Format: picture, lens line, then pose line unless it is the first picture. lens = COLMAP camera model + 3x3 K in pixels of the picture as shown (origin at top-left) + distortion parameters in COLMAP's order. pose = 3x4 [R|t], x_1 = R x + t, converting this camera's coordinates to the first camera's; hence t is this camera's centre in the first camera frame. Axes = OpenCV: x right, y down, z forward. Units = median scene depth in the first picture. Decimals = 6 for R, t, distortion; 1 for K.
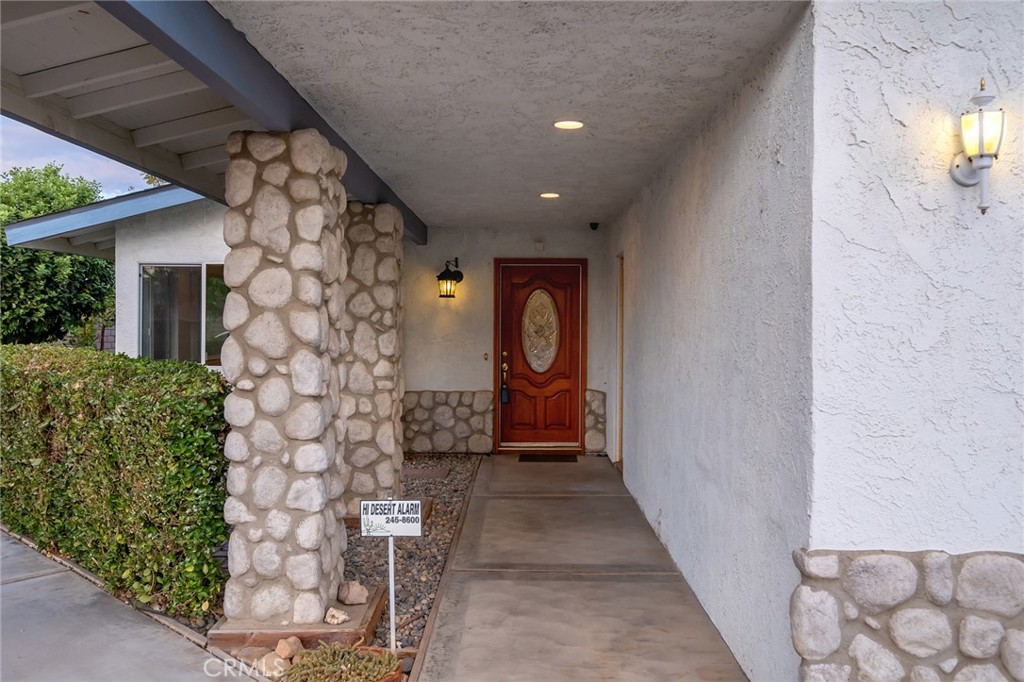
lens RADIAL K [[832.0, 0, 514.1], [0, 832.0, 316.1], [0, 0, 1]] dist [0.004977, 0.000463]
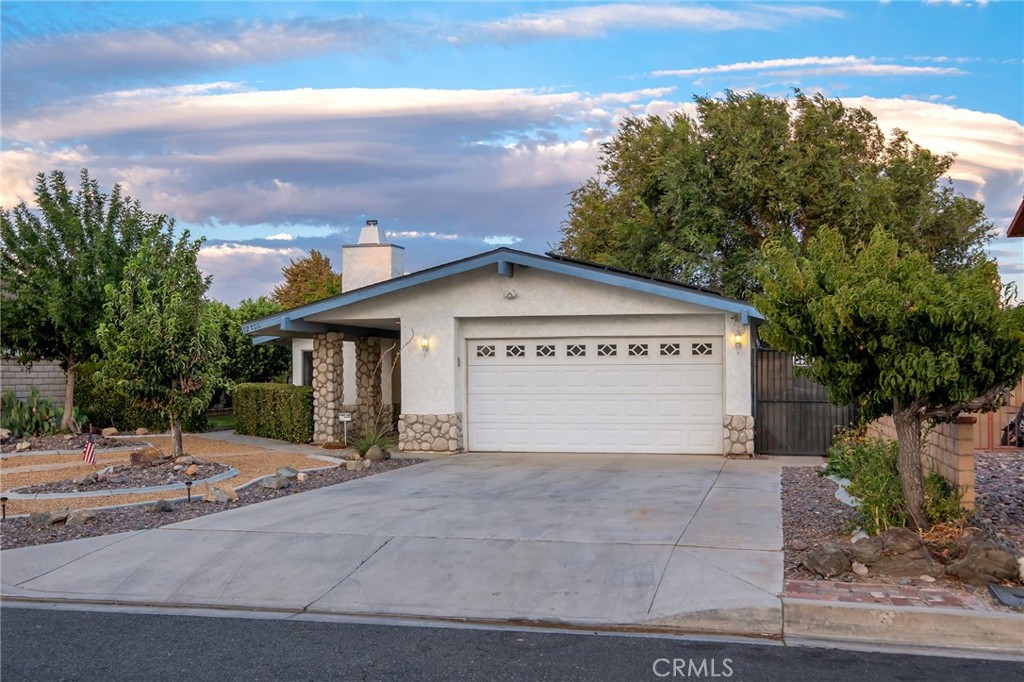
lens RADIAL K [[1060.0, 0, 512.0], [0, 1060.0, 341.0], [0, 0, 1]] dist [0.003842, 0.009350]
pose [[0.969215, -0.015663, -0.245719, 2.112961], [0.011099, 0.999739, -0.019947, -0.052136], [0.245967, 0.016606, 0.969136, -4.308824]]
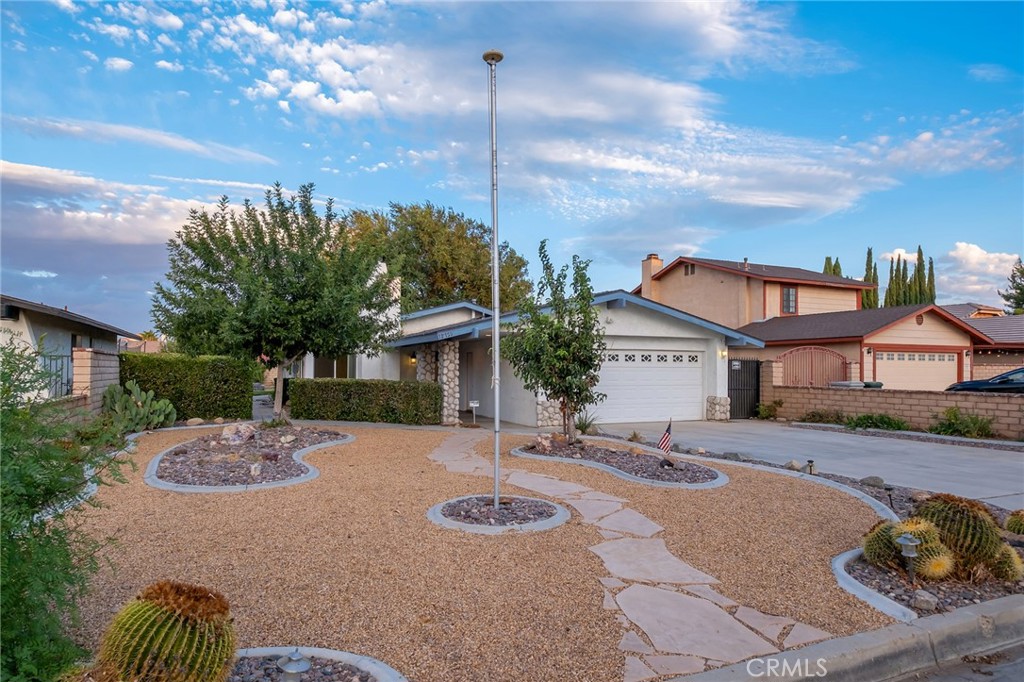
lens RADIAL K [[591.3, 0, 512.0], [0, 591.3, 341.0], [0, 0, 1]] dist [0.000551, 0.000043]
pose [[0.919824, 0.019887, 0.391826, -1.549584], [-0.006572, 0.999355, -0.035294, -0.070642], [-0.392276, 0.029889, 0.919362, -3.048811]]
